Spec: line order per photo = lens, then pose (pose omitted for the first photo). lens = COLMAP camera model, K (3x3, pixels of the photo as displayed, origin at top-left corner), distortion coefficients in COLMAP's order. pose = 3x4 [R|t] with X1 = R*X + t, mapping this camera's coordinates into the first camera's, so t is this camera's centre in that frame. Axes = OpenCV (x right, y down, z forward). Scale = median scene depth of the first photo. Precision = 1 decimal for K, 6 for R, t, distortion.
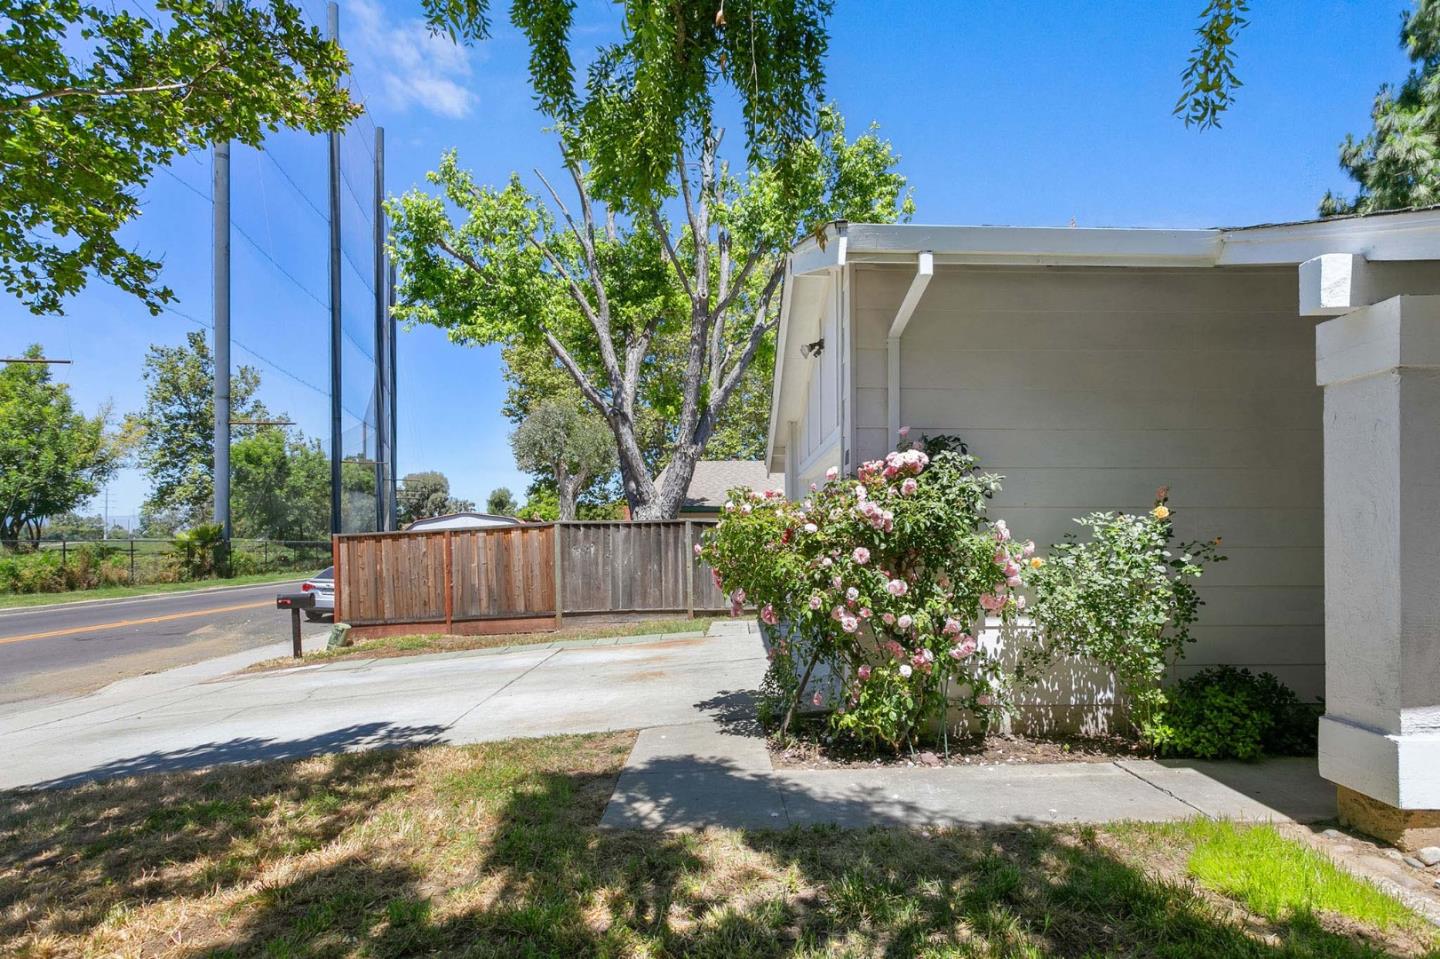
lens RADIAL K [[740.2, 0, 722.7], [0, 740.2, 539.1], [0, 0, 1]] dist [0.000853, 0.000440]
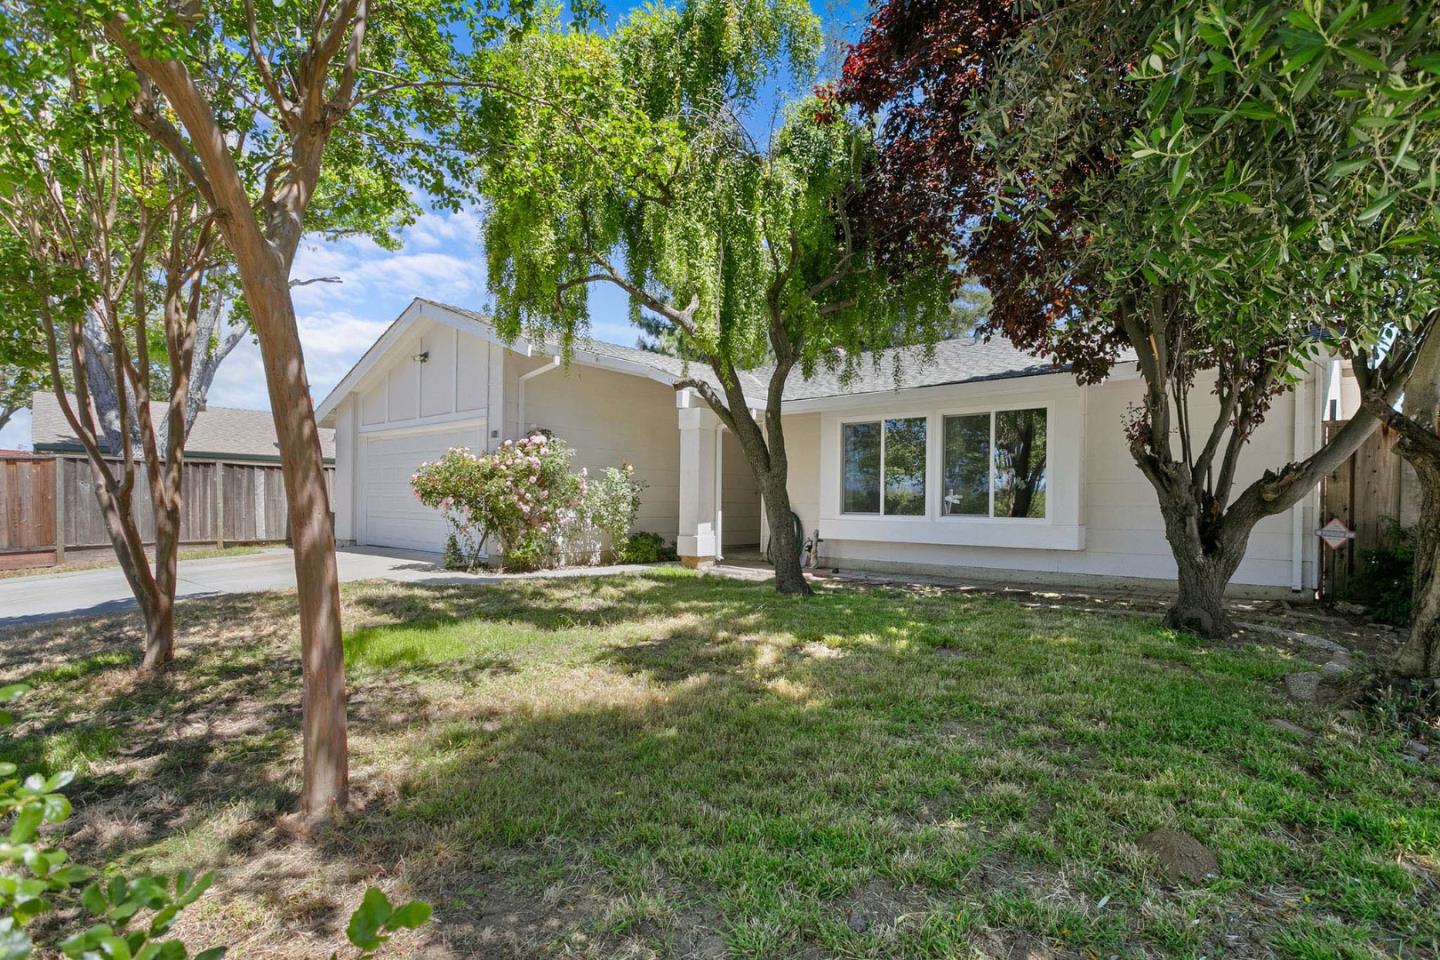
lens RADIAL K [[741.9, 0, 708.7], [0, 741.9, 477.7], [0, 0, 1]] dist [-0.003216, 0.000257]
pose [[0.695580, 0.044694, 0.717057, -0.574087], [-0.020655, 0.998895, -0.042224, 0.053437], [-0.718151, 0.014559, 0.695735, -0.537490]]
